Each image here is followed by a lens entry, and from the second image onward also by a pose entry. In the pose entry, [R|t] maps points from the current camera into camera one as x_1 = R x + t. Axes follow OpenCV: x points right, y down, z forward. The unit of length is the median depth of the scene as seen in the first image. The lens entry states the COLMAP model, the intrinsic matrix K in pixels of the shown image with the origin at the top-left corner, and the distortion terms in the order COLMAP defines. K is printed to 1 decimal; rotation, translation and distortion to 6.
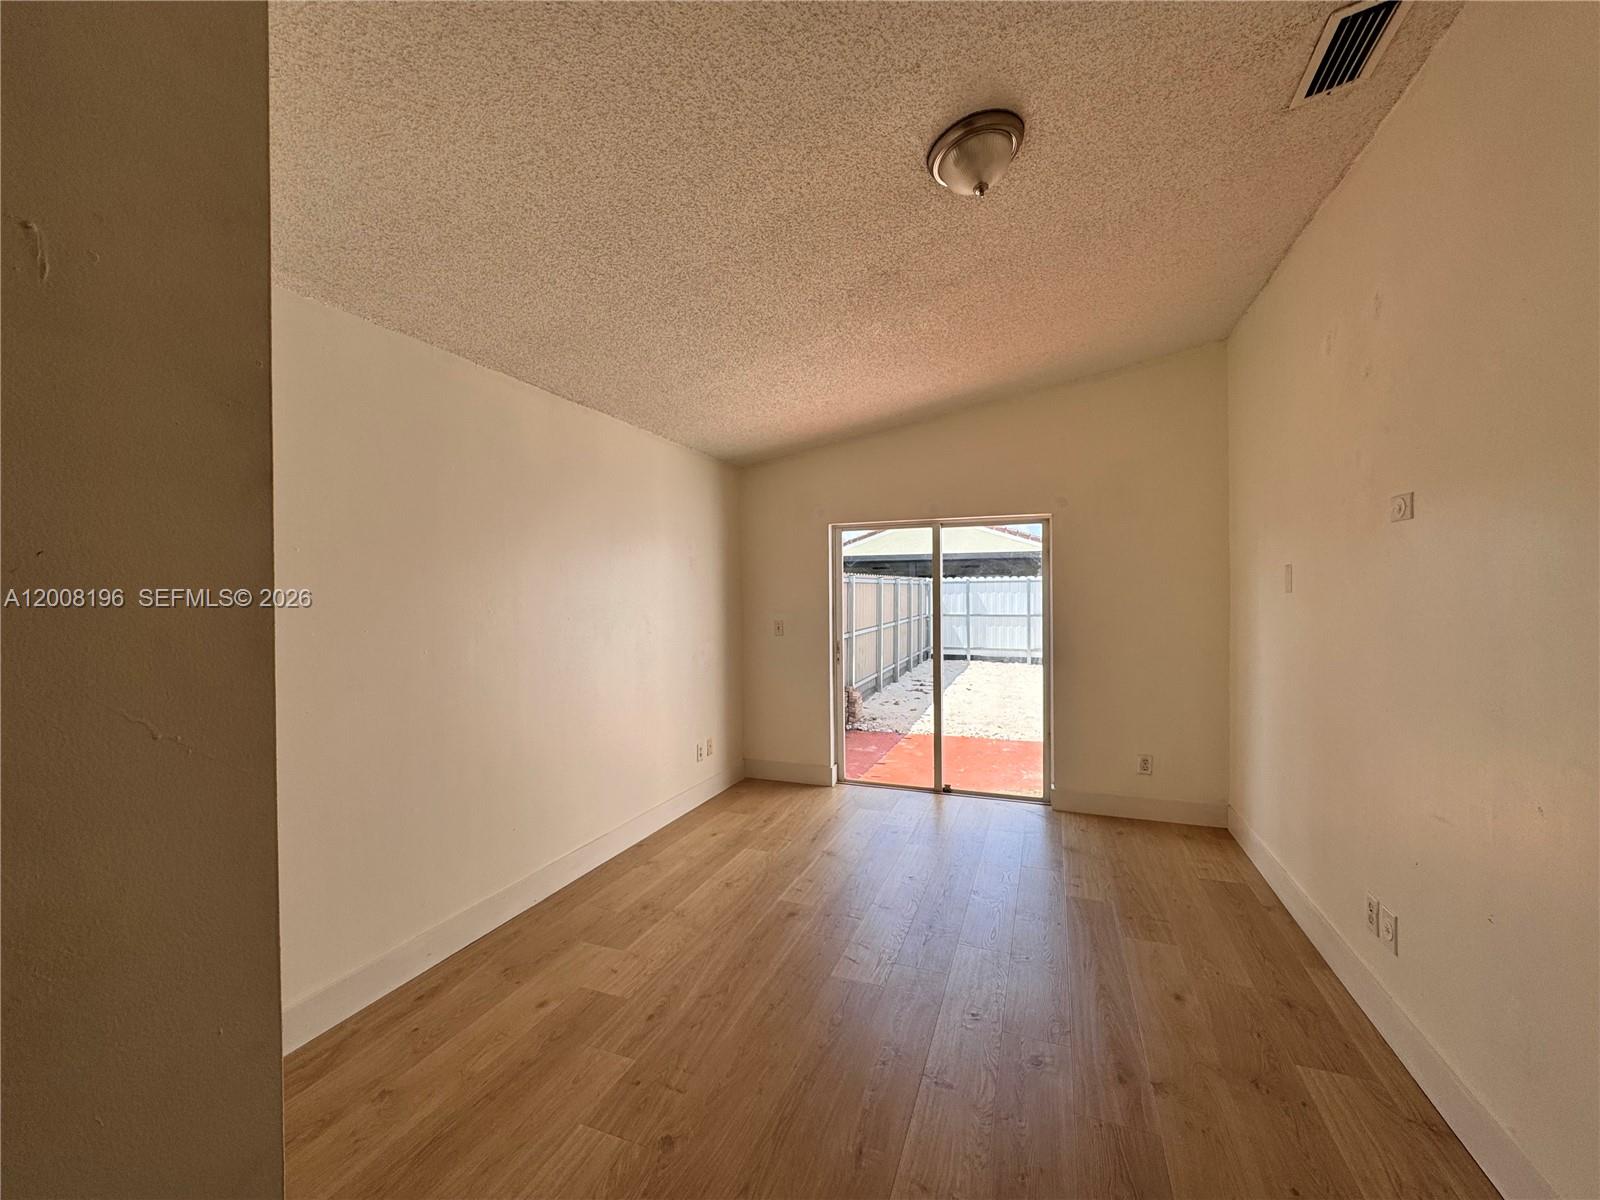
lens RADIAL K [[649.8, 0, 800.0], [0, 649.8, 600.0], [0, 0, 1]] dist [0.013089, -0.000183]
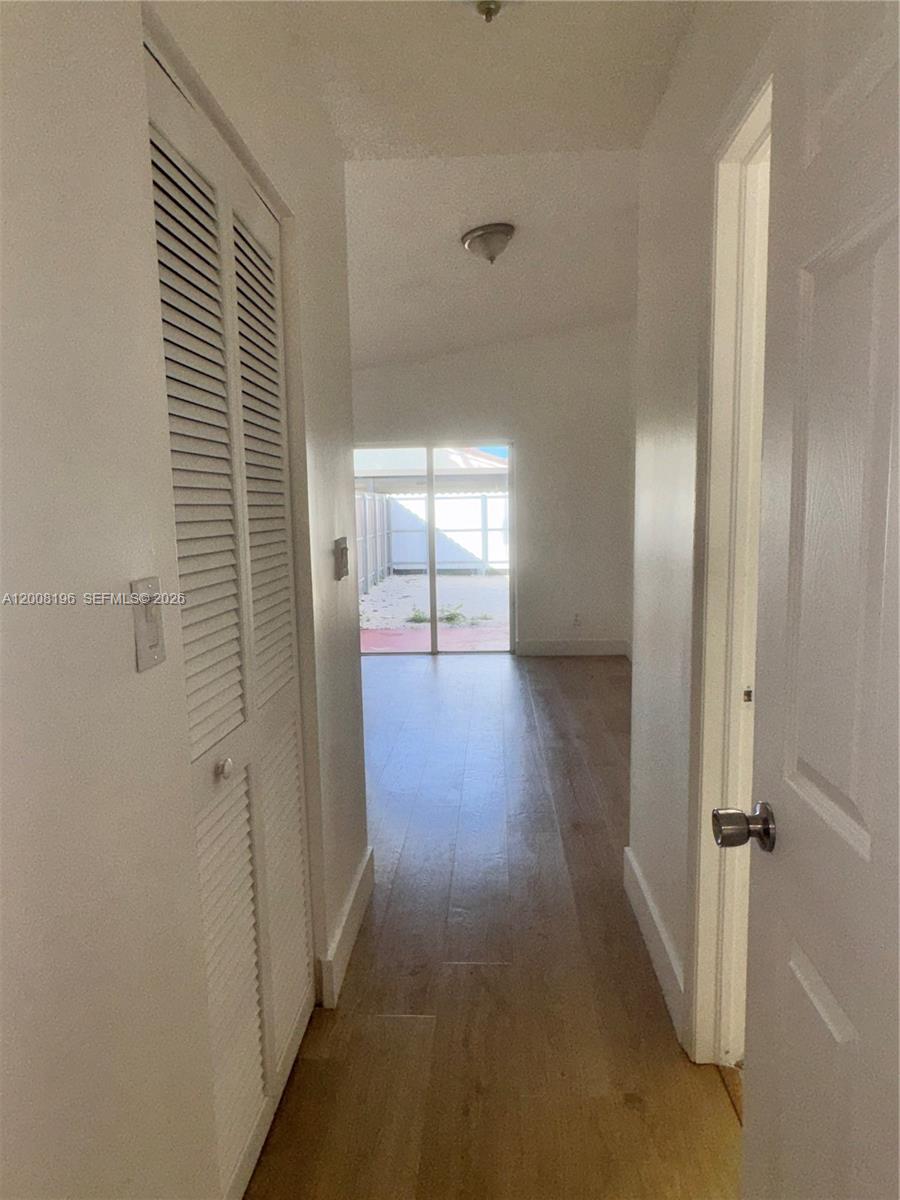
lens RADIAL K [[722.3, 0, 450.0], [0, 722.3, 600.0], [0, 0, 1]] dist [0.000940, 0.000040]
pose [[0.953599, -0.046830, 0.297416, -0.185004], [0.014884, 0.993954, 0.108784, 0.031332], [-0.300713, -0.099310, 0.948530, -0.373242]]
